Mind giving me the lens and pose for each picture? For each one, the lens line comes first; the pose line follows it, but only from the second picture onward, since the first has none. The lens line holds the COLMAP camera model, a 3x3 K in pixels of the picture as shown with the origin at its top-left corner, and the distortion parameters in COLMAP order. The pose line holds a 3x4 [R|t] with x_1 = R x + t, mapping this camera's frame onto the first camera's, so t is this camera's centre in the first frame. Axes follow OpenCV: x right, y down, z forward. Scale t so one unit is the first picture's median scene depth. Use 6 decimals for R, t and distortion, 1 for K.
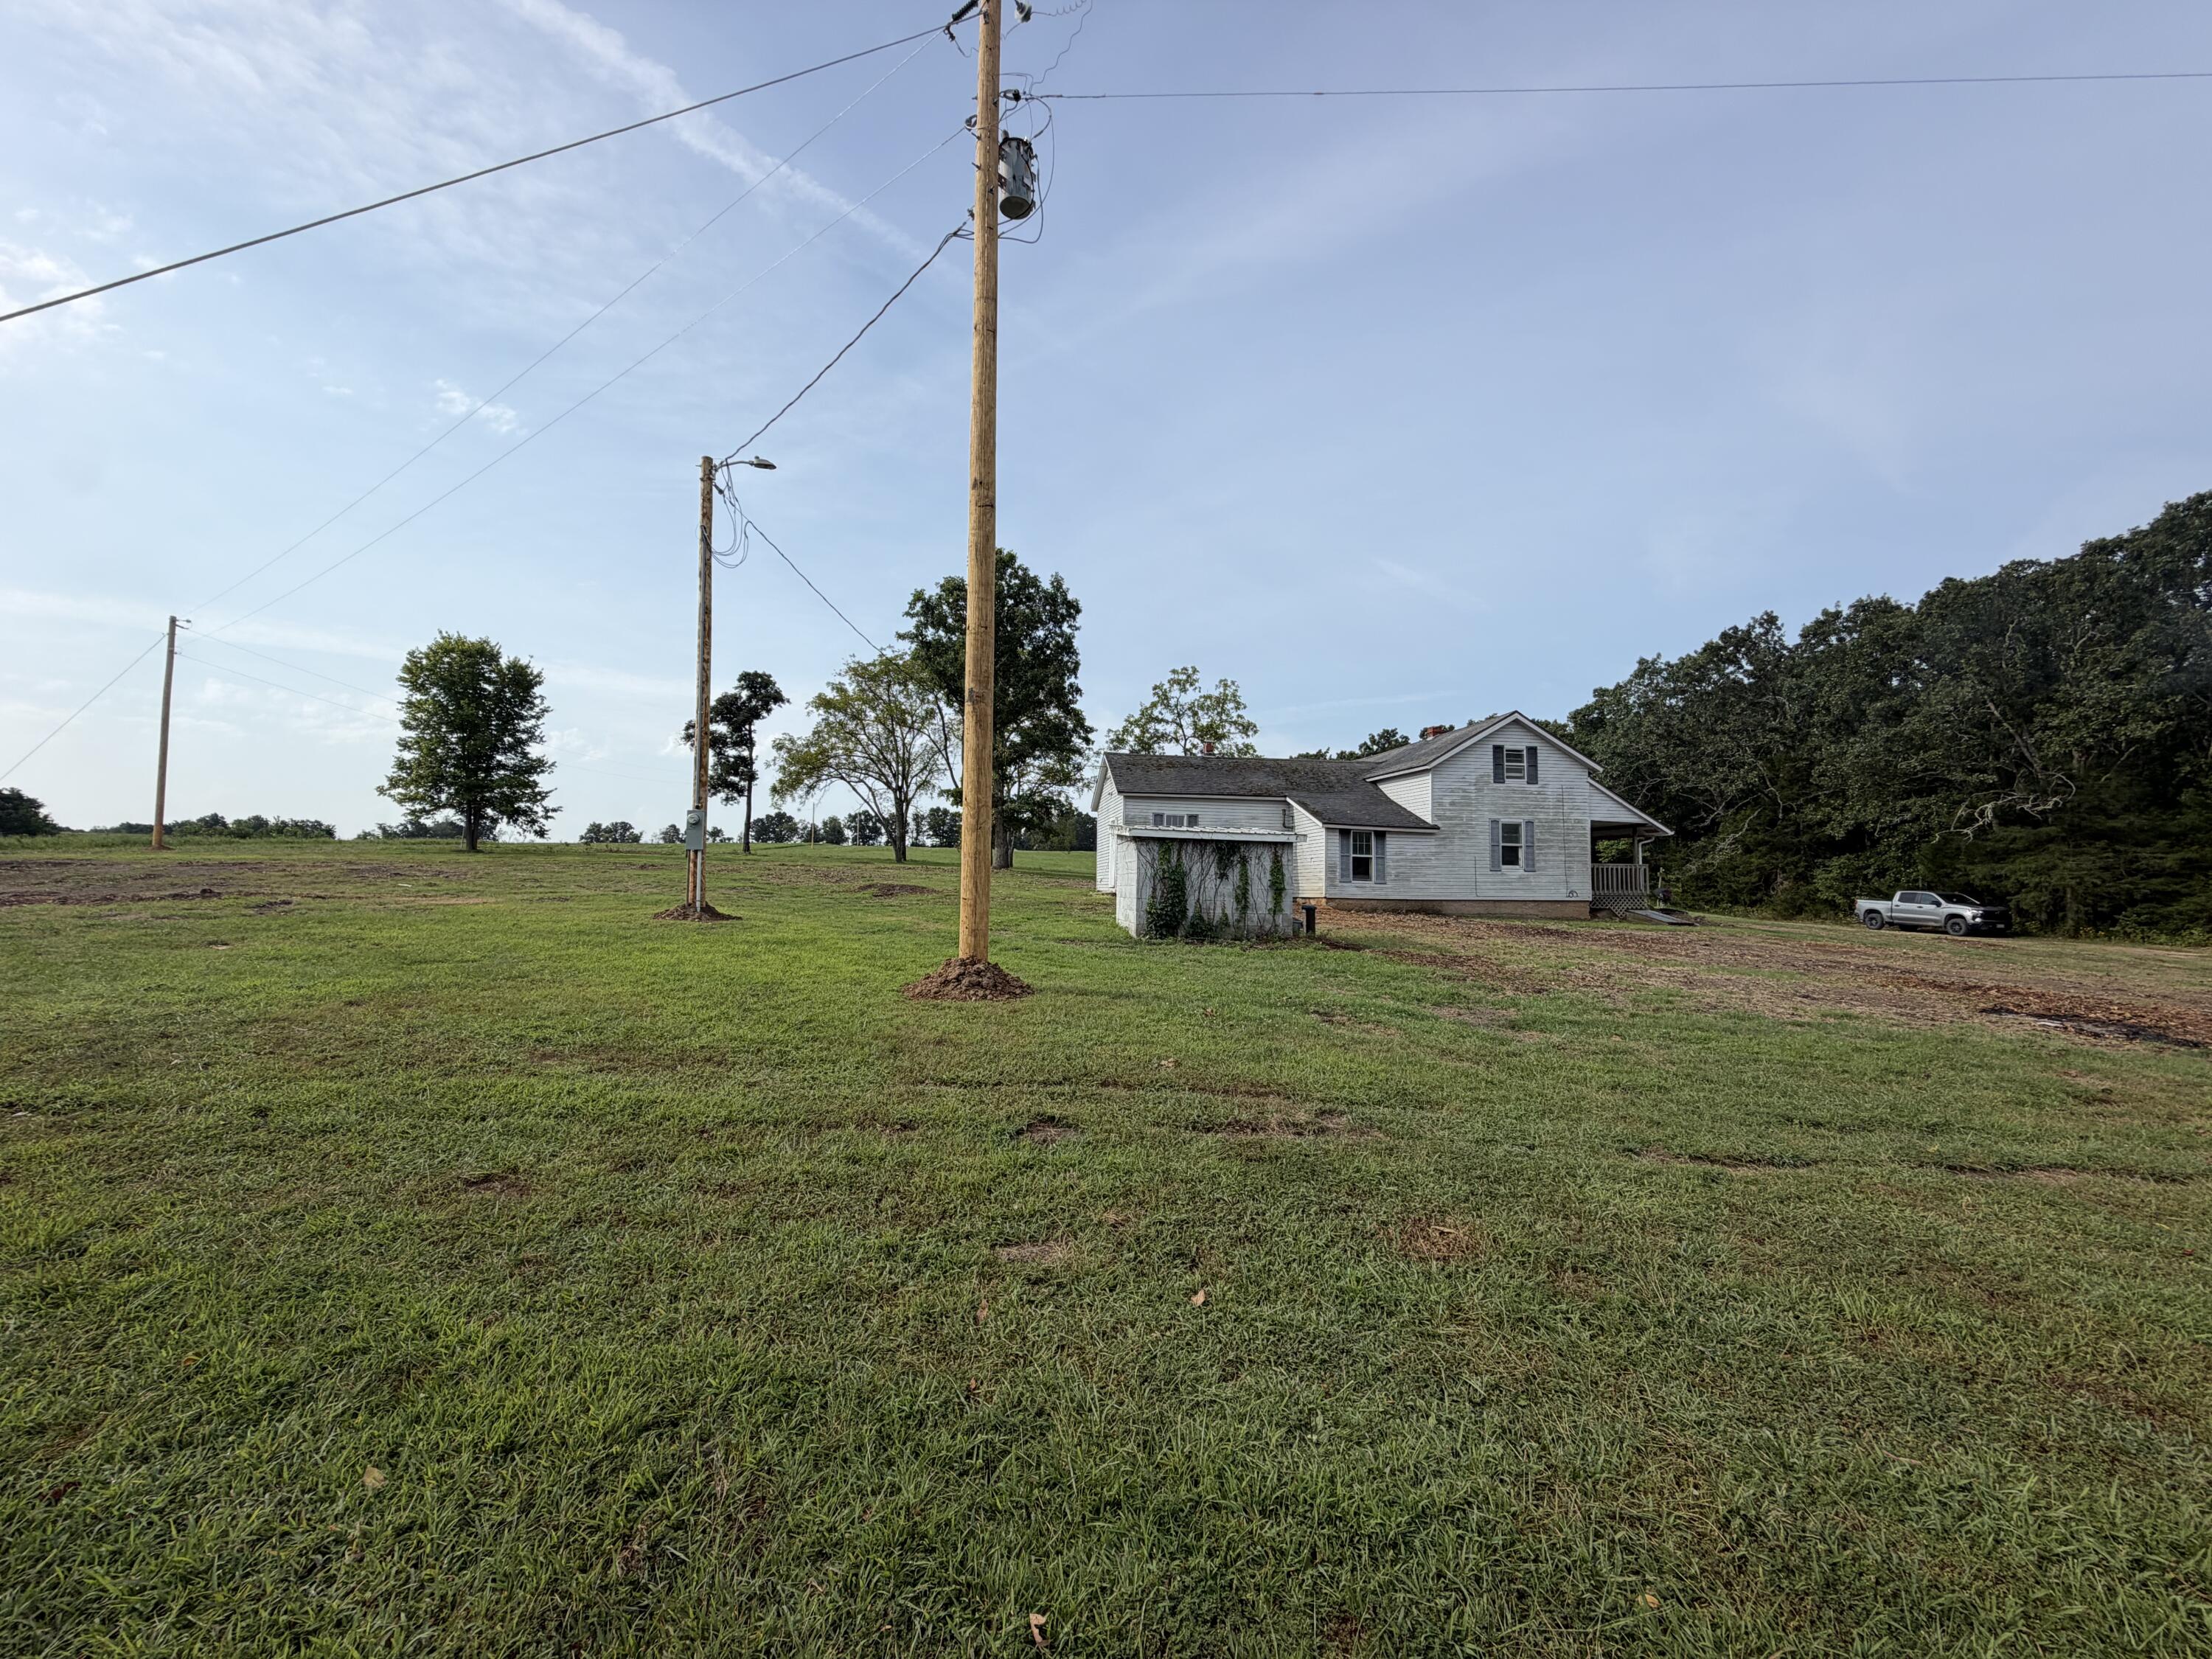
lens RADIAL K [[884.3, 0, 1104.3], [0, 884.3, 825.2], [0, 0, 1]] dist [0.003049, 0.000432]
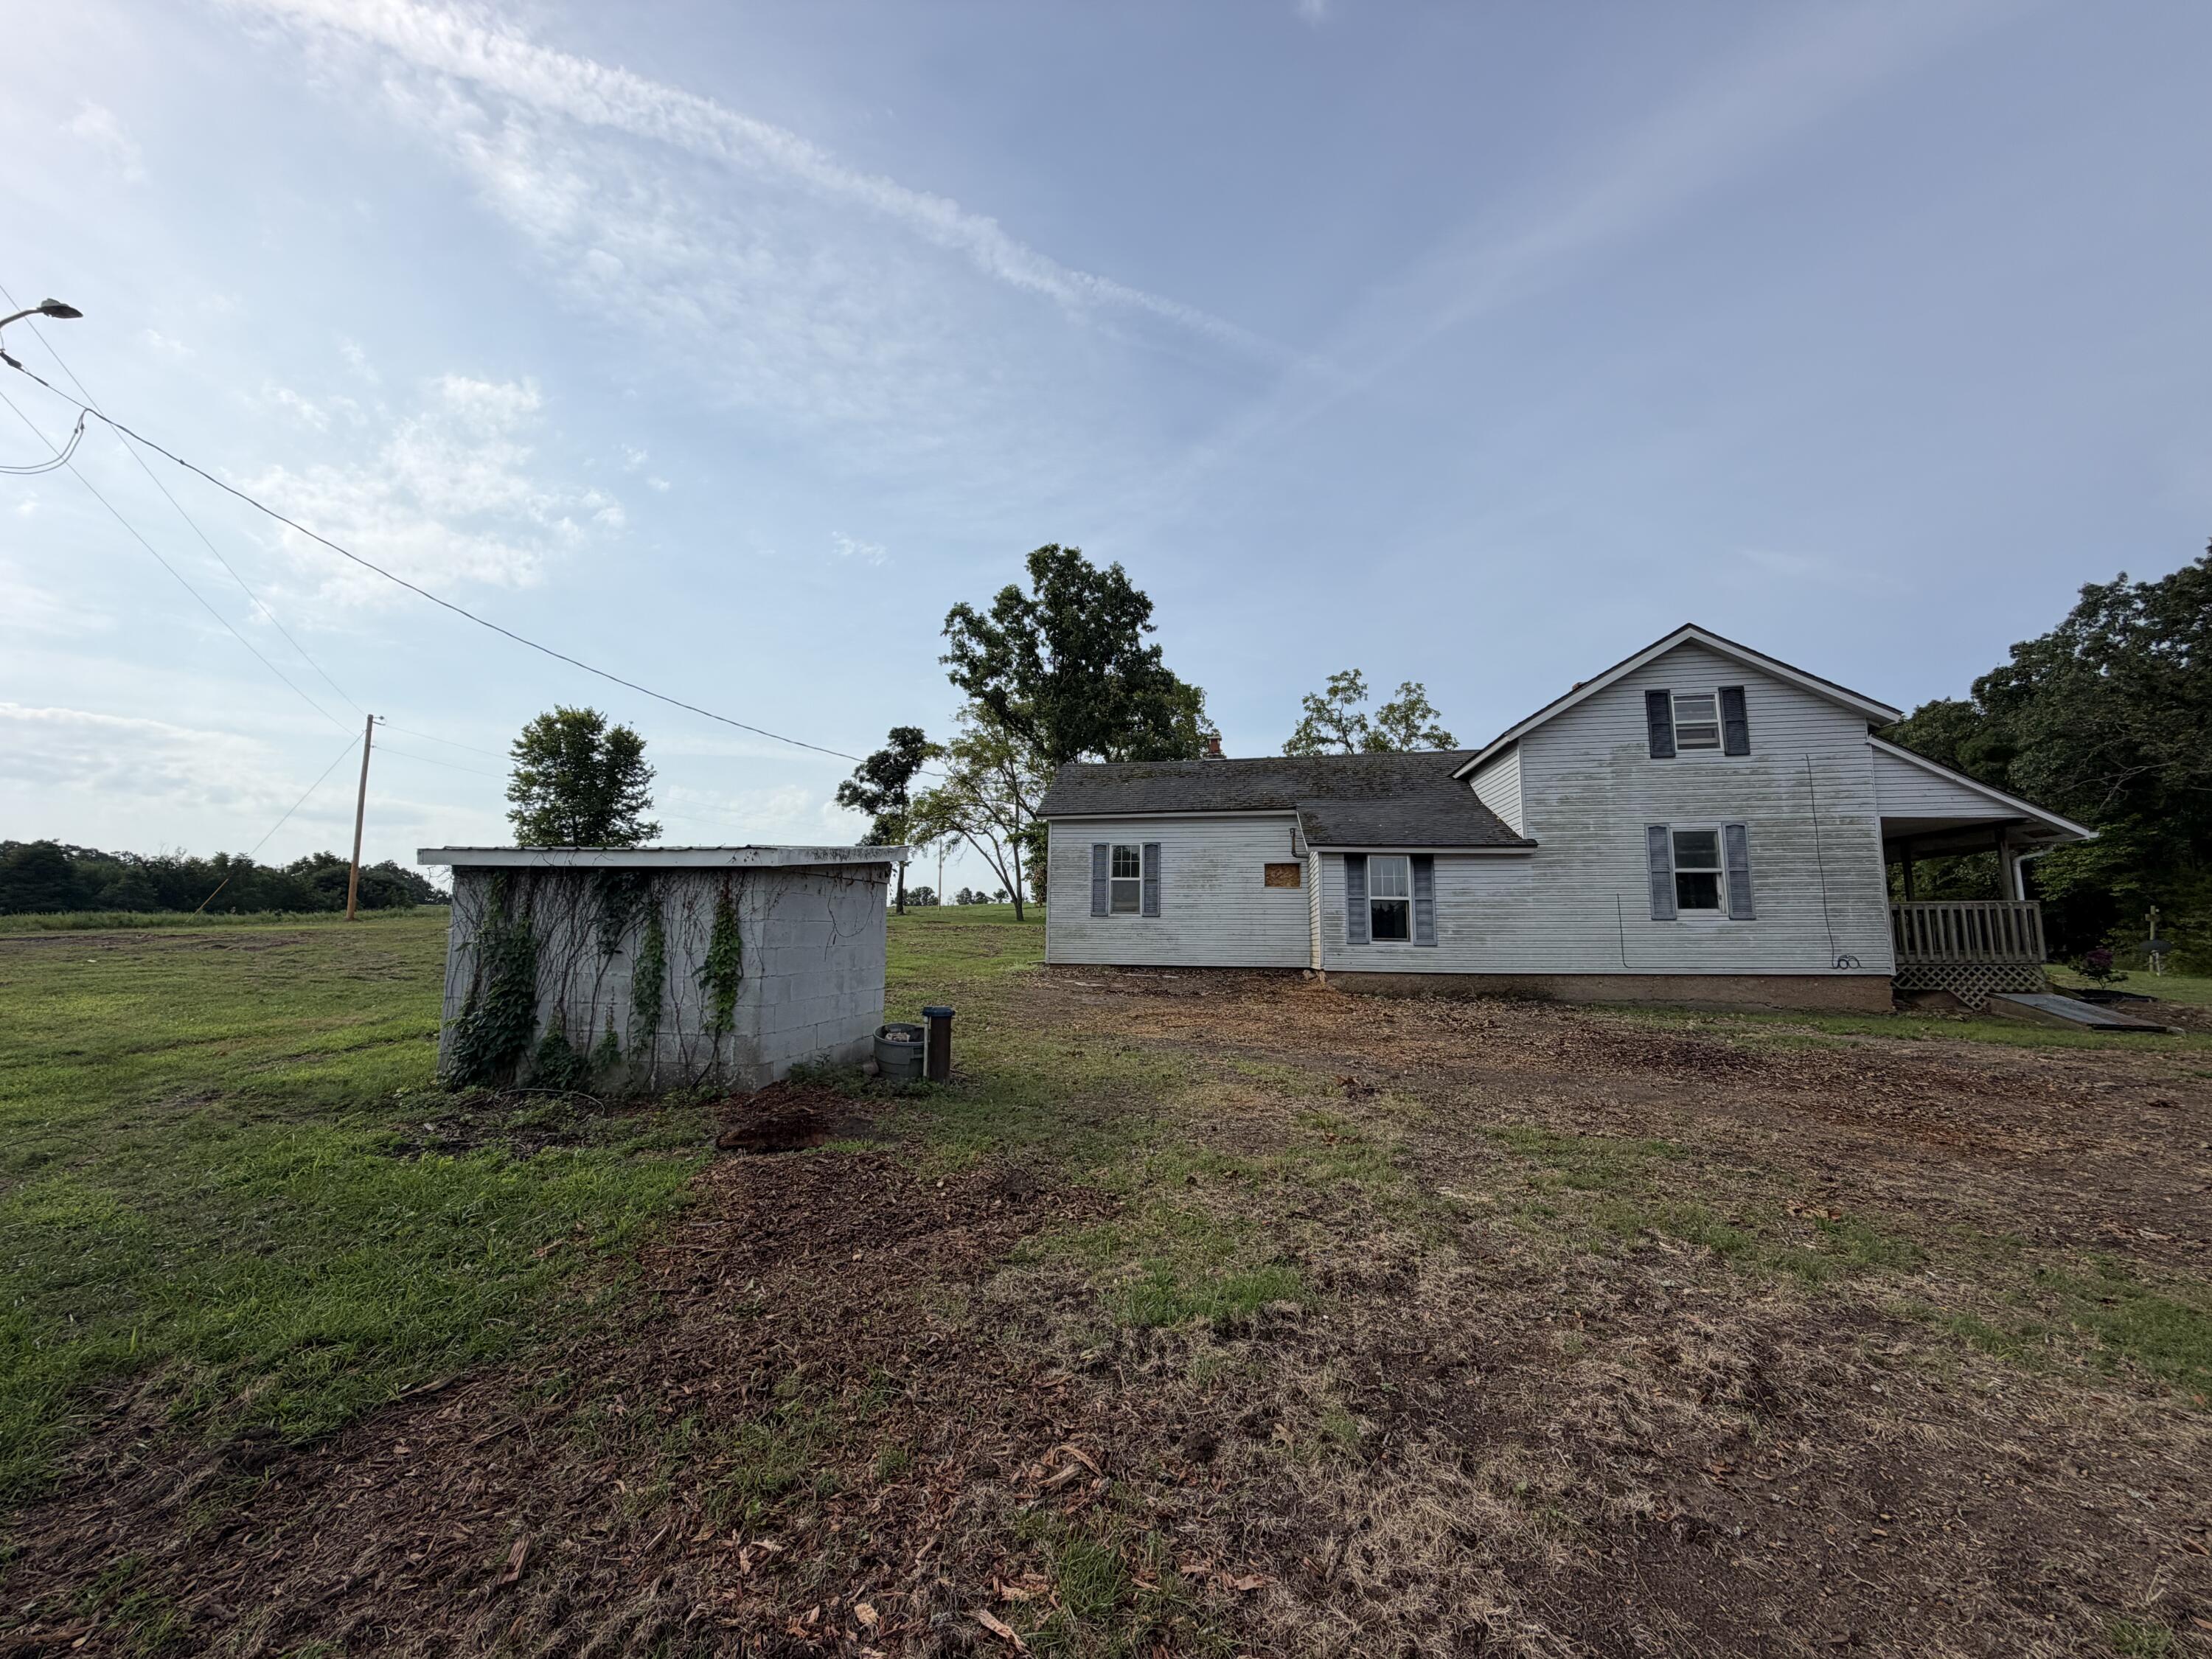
lens RADIAL K [[884.3, 0, 1104.4], [0, 884.3, 820.8], [0, 0, 1]] dist [0.003049, 0.000432]
pose [[0.944782, -0.054452, -0.323145, 0.194436], [0.032556, 0.996816, -0.072785, 0.012784], [0.326080, 0.058245, 0.943546, 0.246118]]
